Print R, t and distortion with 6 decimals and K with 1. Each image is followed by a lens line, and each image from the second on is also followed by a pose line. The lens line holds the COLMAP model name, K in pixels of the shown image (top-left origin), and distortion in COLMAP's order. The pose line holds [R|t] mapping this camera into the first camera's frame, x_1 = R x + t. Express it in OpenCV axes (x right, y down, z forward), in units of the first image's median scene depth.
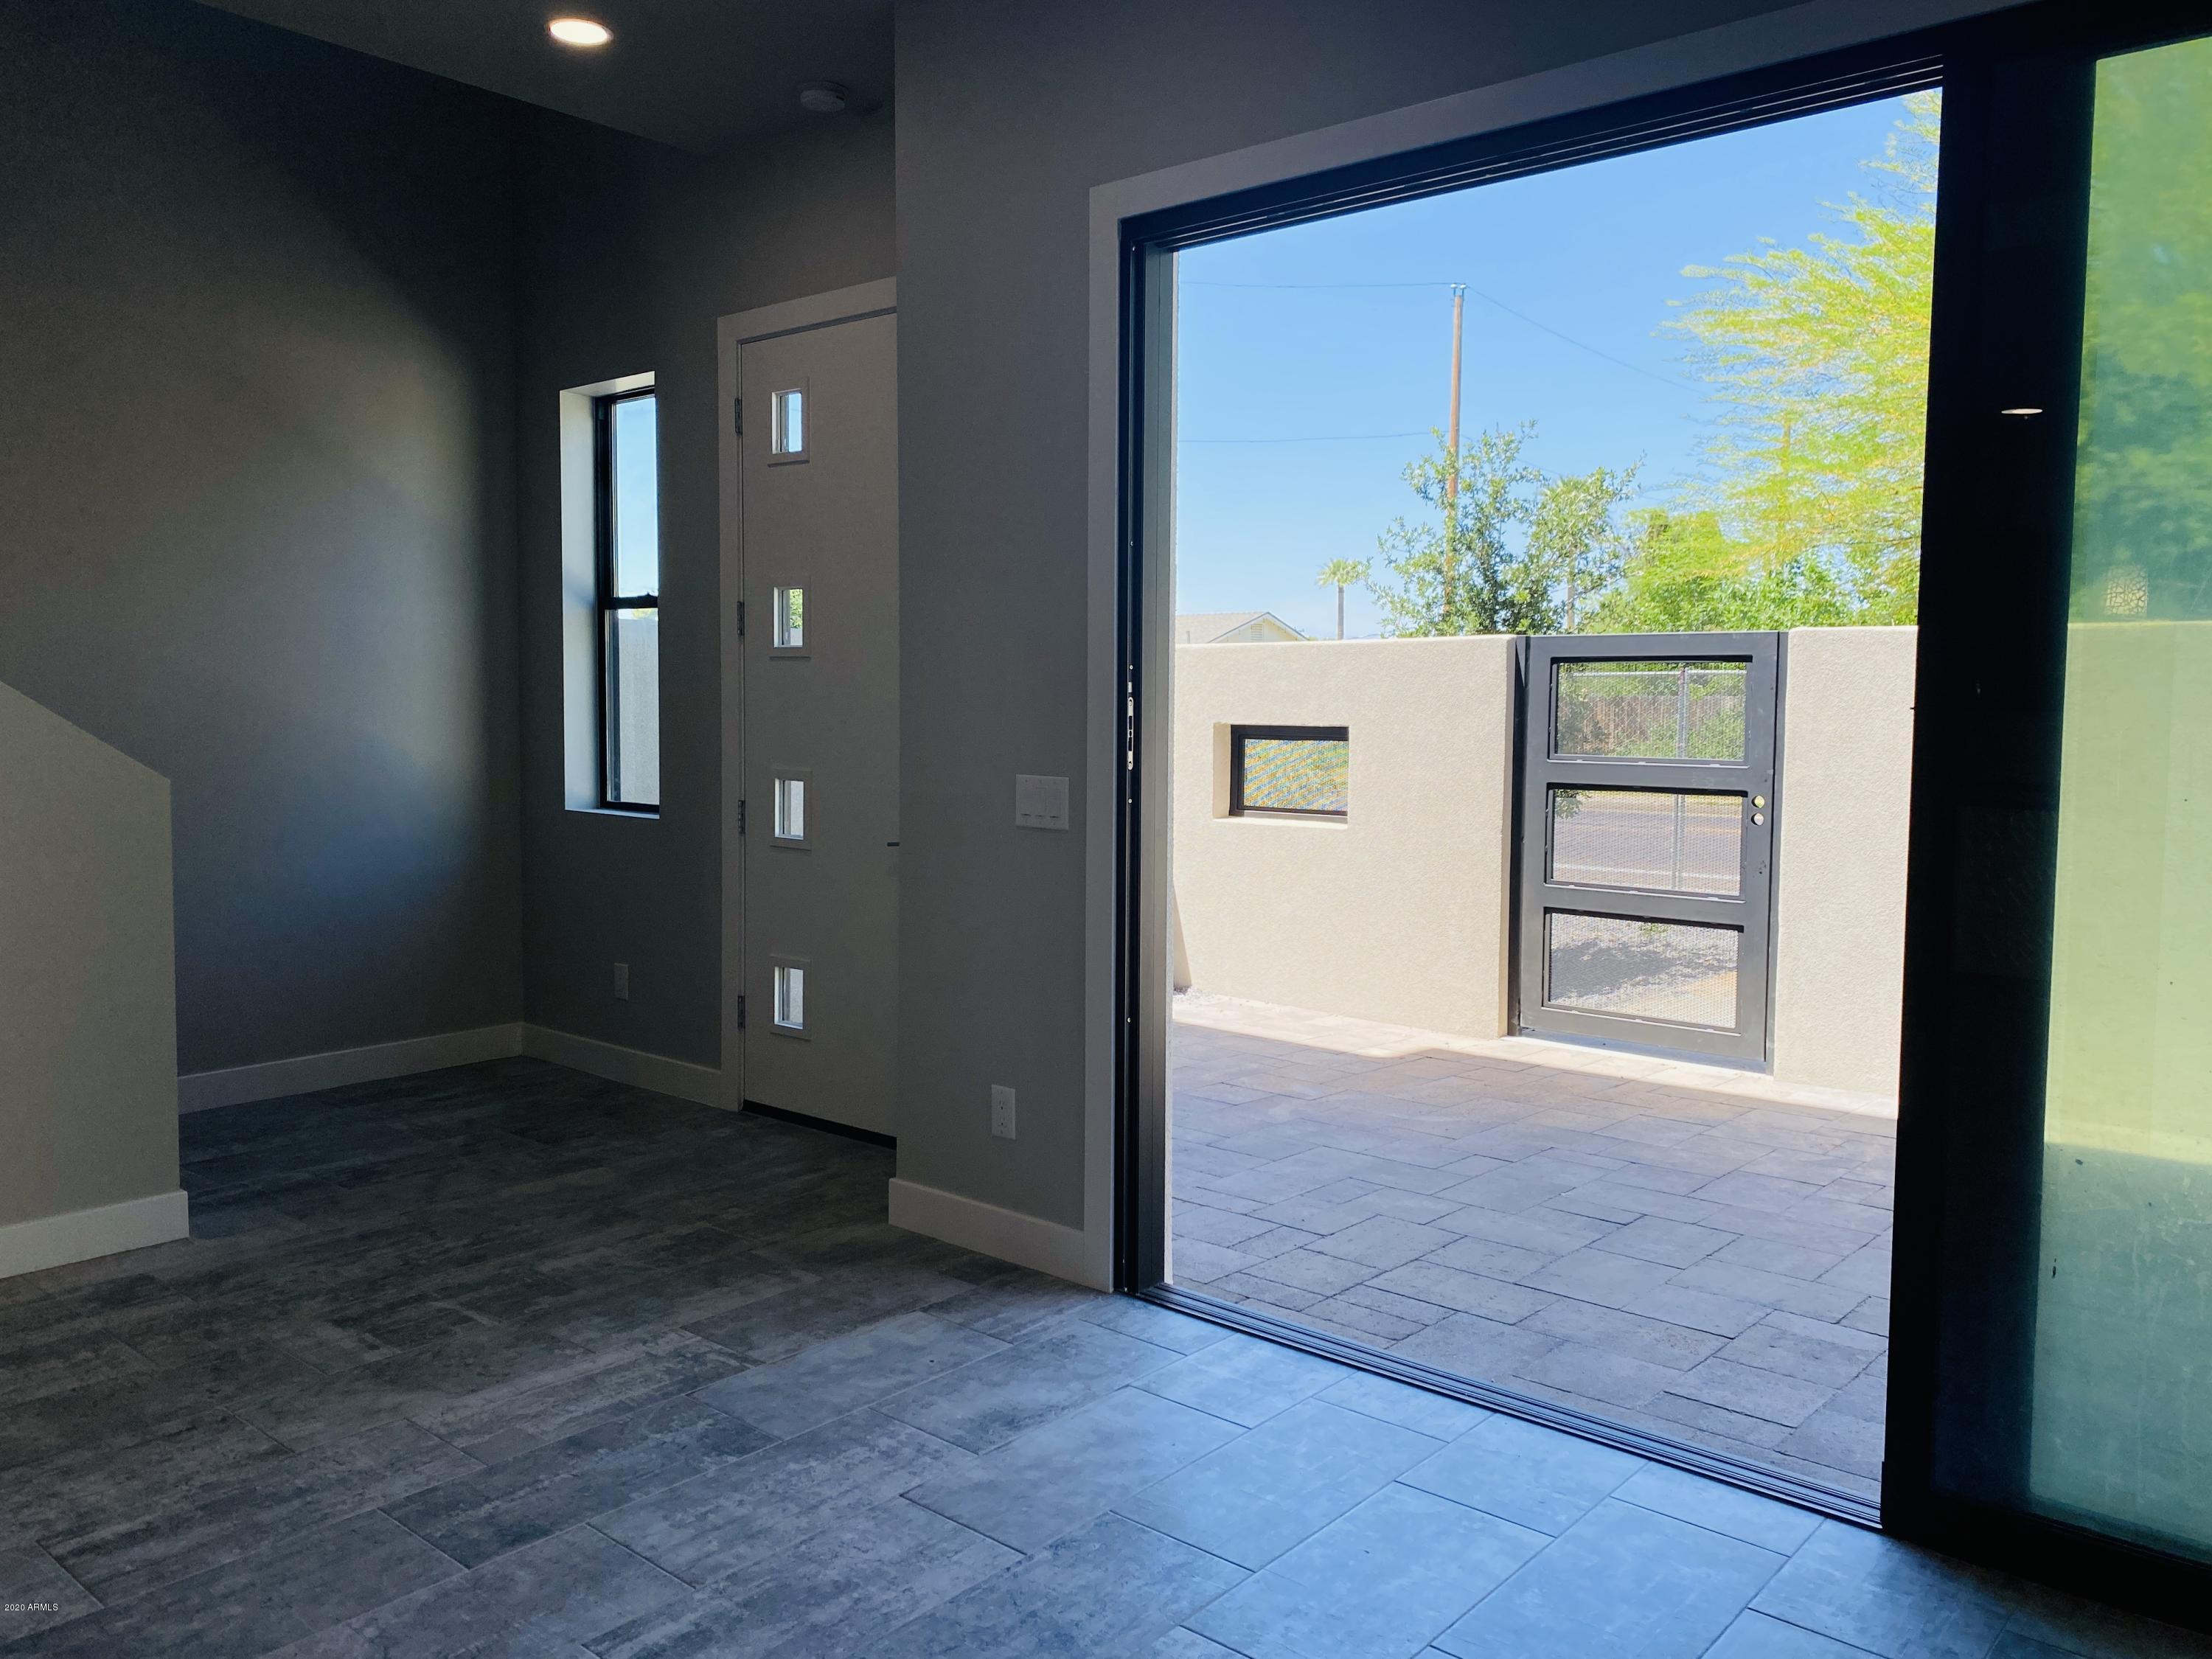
lens RADIAL K [[1655.5, 0, 1090.1], [0, 1655.5, 816.1], [0, 0, 1]] dist [0.016969, -0.024969]
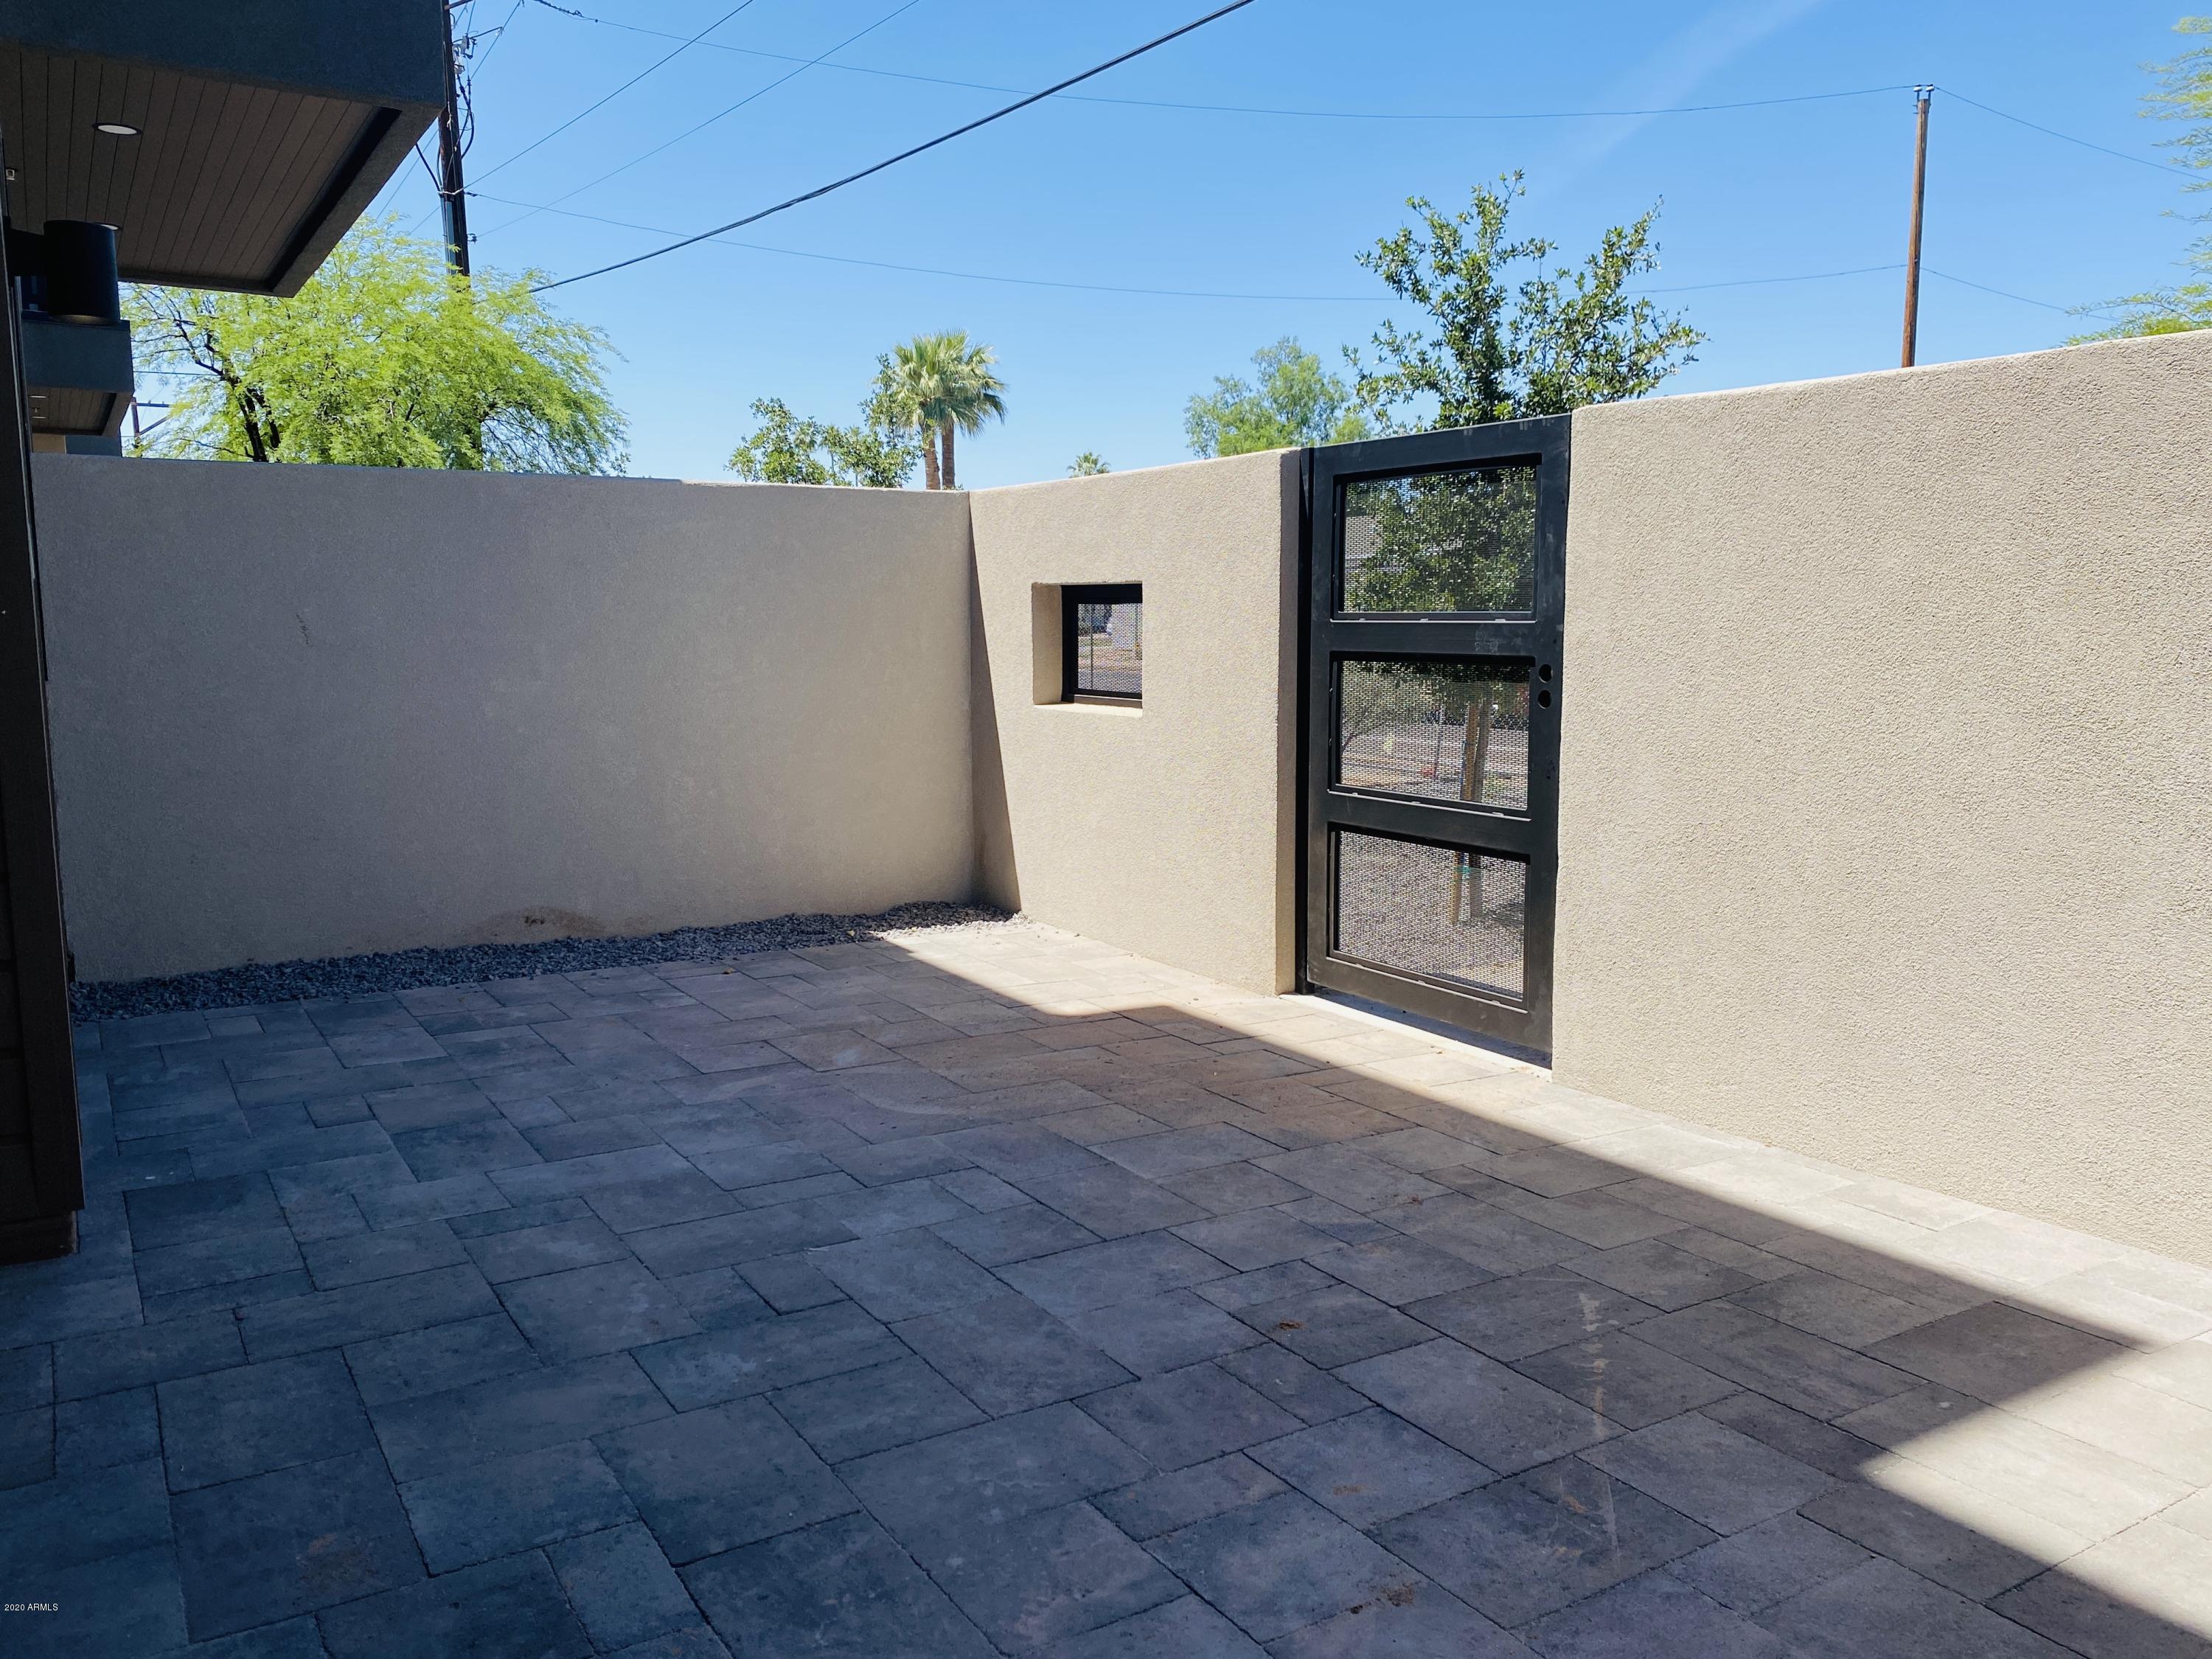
lens RADIAL K [[1655.5, 0, 1110.7], [0, 1655.5, 846.2], [0, 0, 1]] dist [0.016969, -0.024969]
pose [[0.958899, 0.024853, -0.282658, 0.389421], [-0.003279, 0.997061, 0.076545, 0.009759], [0.283730, -0.072472, 0.956162, 0.271799]]
